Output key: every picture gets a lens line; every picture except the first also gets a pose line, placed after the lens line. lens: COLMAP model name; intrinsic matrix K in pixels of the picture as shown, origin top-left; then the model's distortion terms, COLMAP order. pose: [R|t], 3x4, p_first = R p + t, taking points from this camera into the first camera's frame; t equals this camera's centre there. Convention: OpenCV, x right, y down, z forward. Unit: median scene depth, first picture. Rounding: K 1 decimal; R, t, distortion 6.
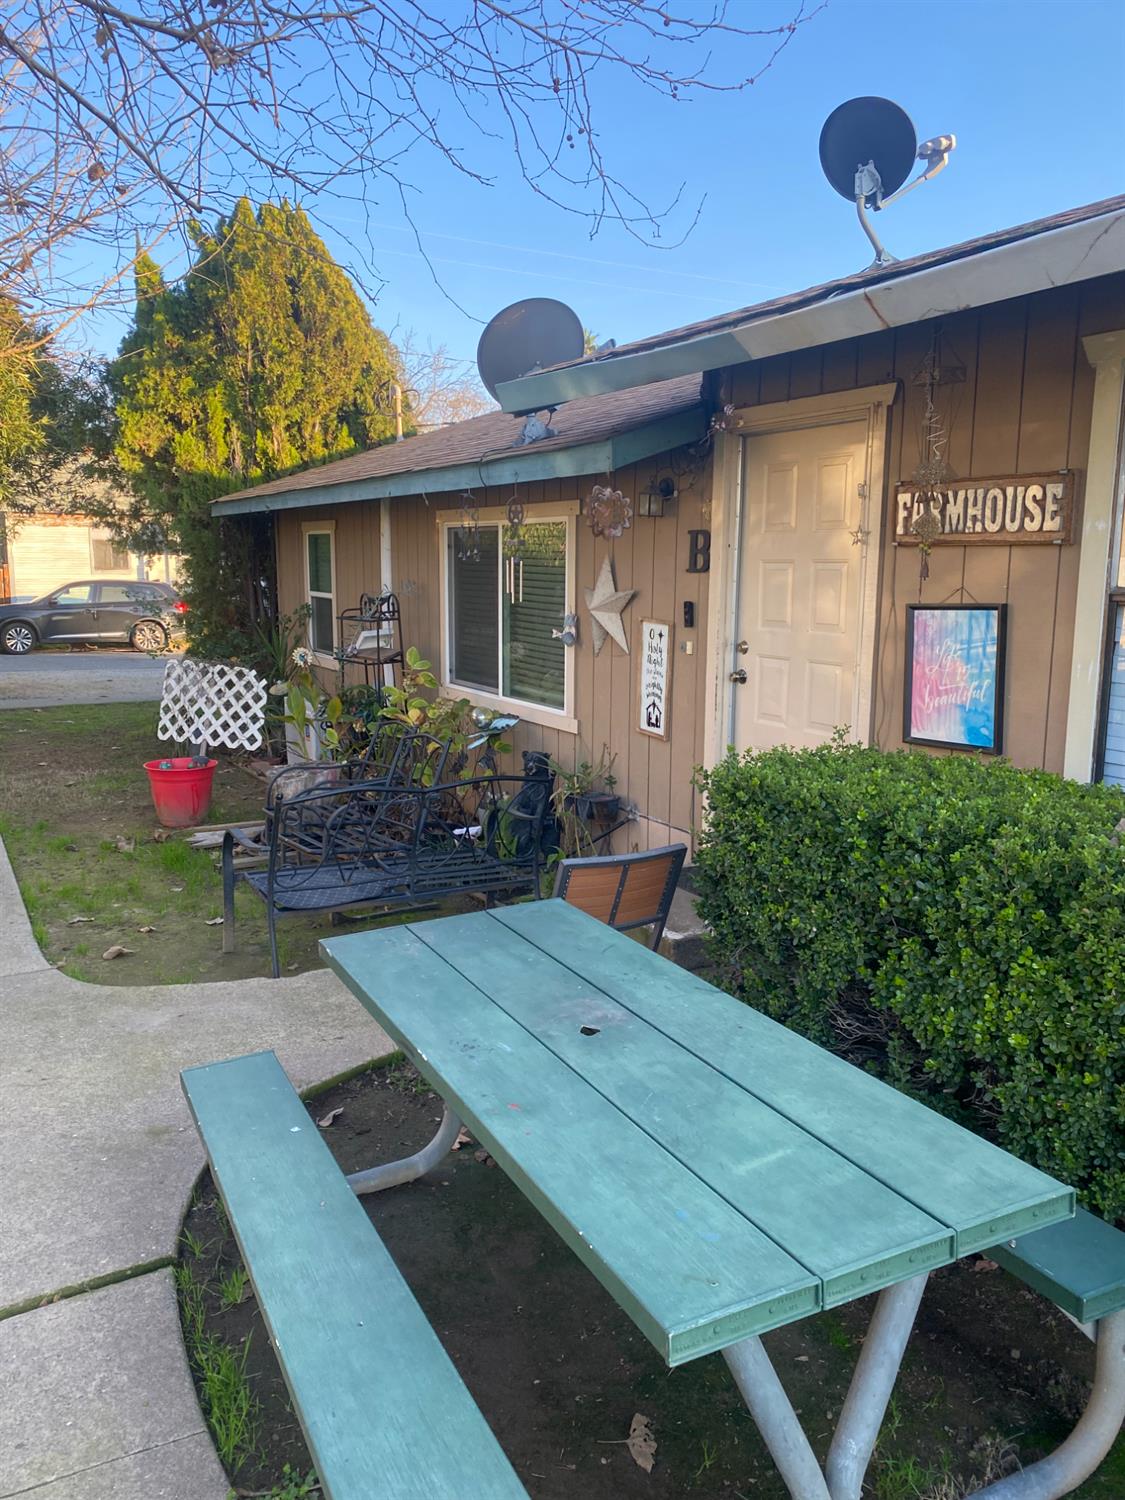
lens RADIAL K [[1151.9, 0, 552.4], [0, 1151.9, 746.3], [0, 0, 1]] dist [0.023686, -0.040839]
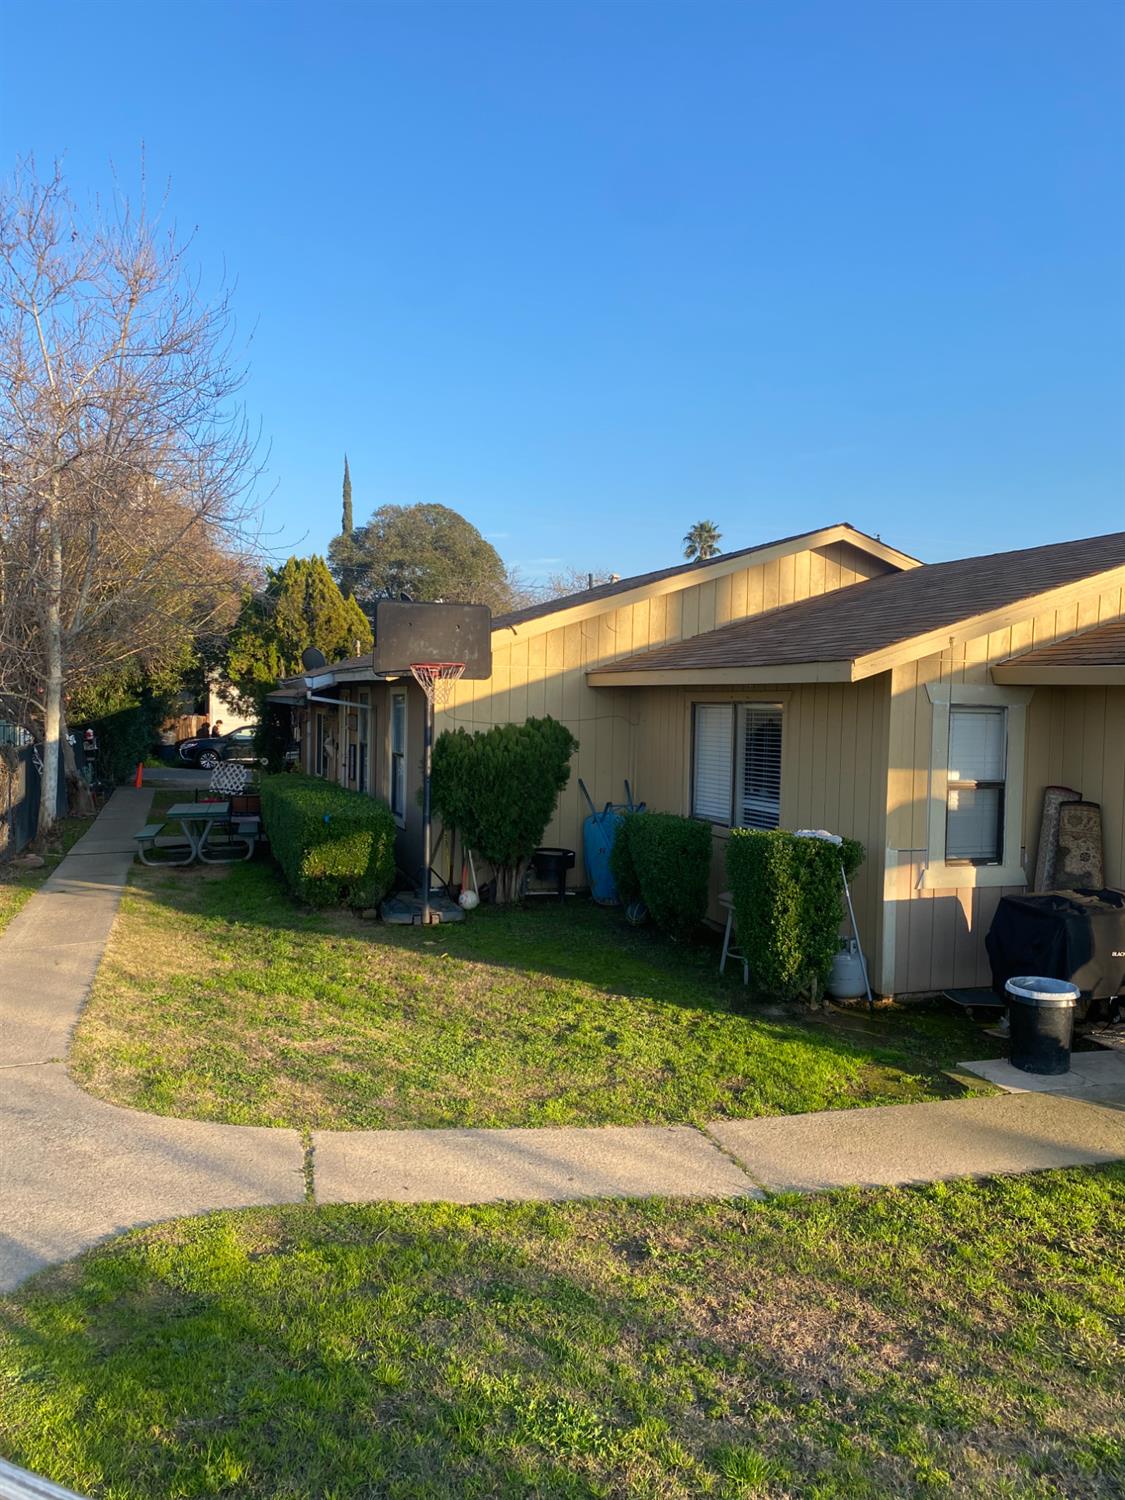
lens RADIAL K [[1151.9, 0, 553.6], [0, 1151.9, 737.0], [0, 0, 1]] dist [0.023686, -0.040839]
pose [[0.984889, 0.023263, -0.171618, 0.594850], [-0.045765, 0.990672, -0.128353, 0.116752], [0.167032, 0.134268, 0.976766, -0.988735]]
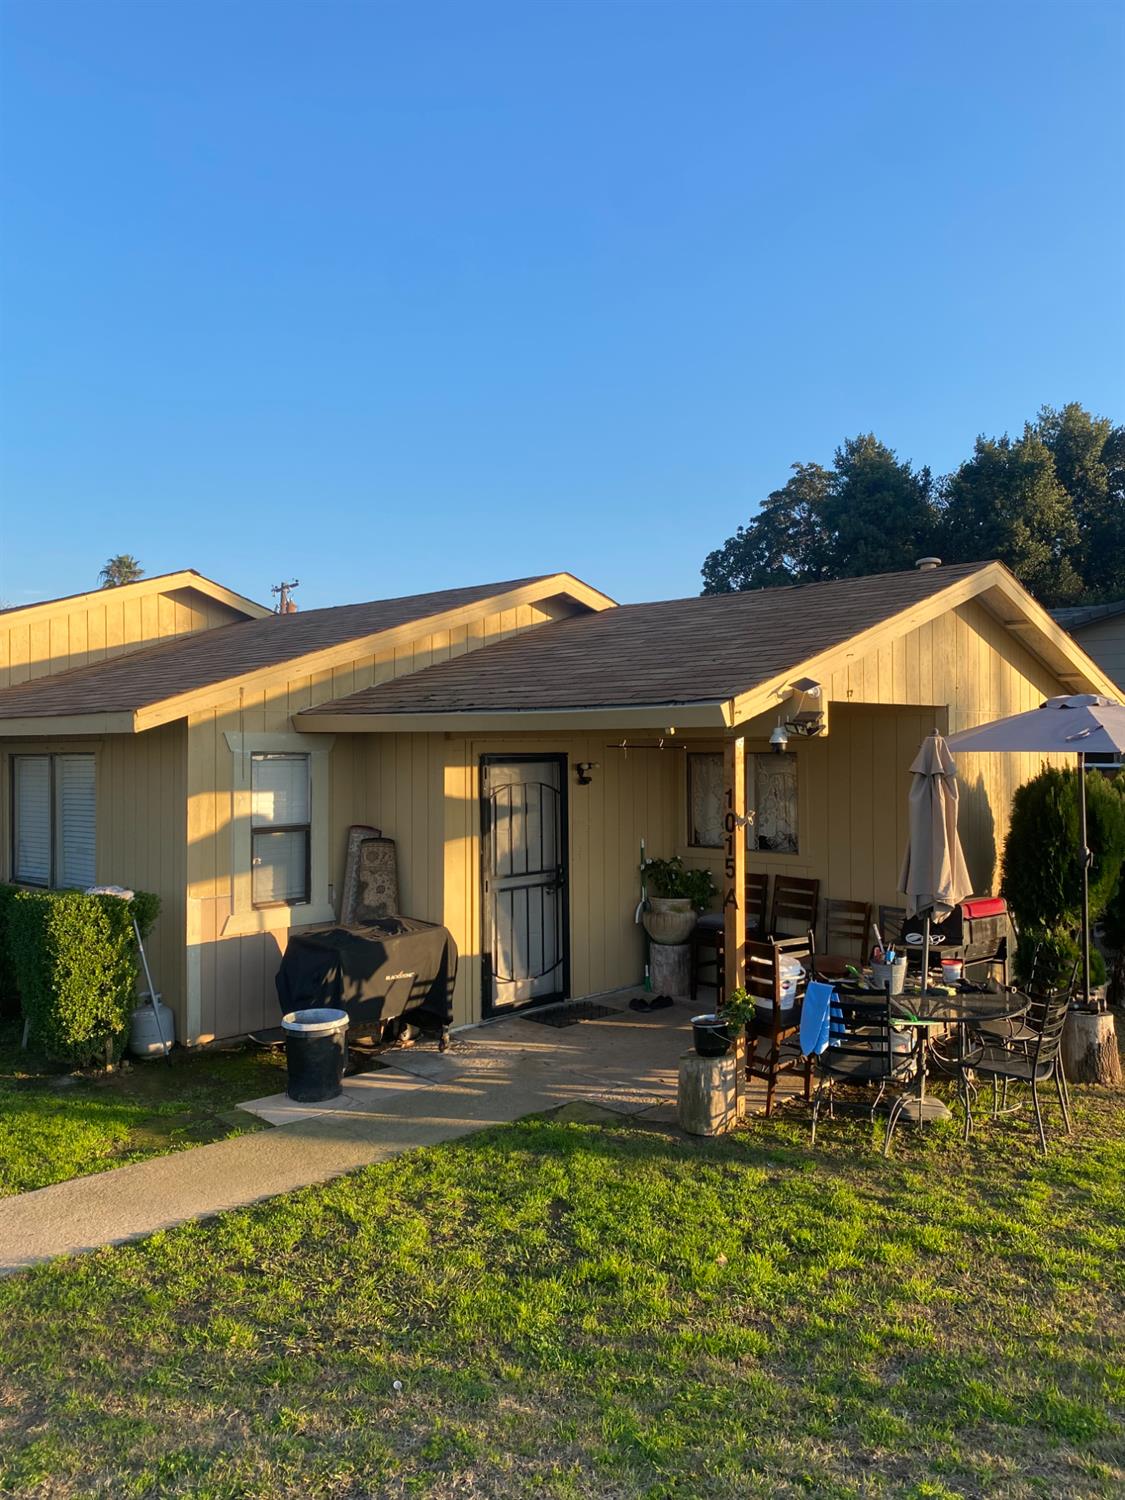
lens RADIAL K [[1151.9, 0, 608.1], [0, 1151.9, 737.2], [0, 0, 1]] dist [0.023686, -0.040839]
pose [[0.943066, -0.002909, 0.332594, 0.682934], [0.059494, 0.985310, -0.160074, 0.115773], [-0.327243, 0.170748, 0.929385, -1.012810]]
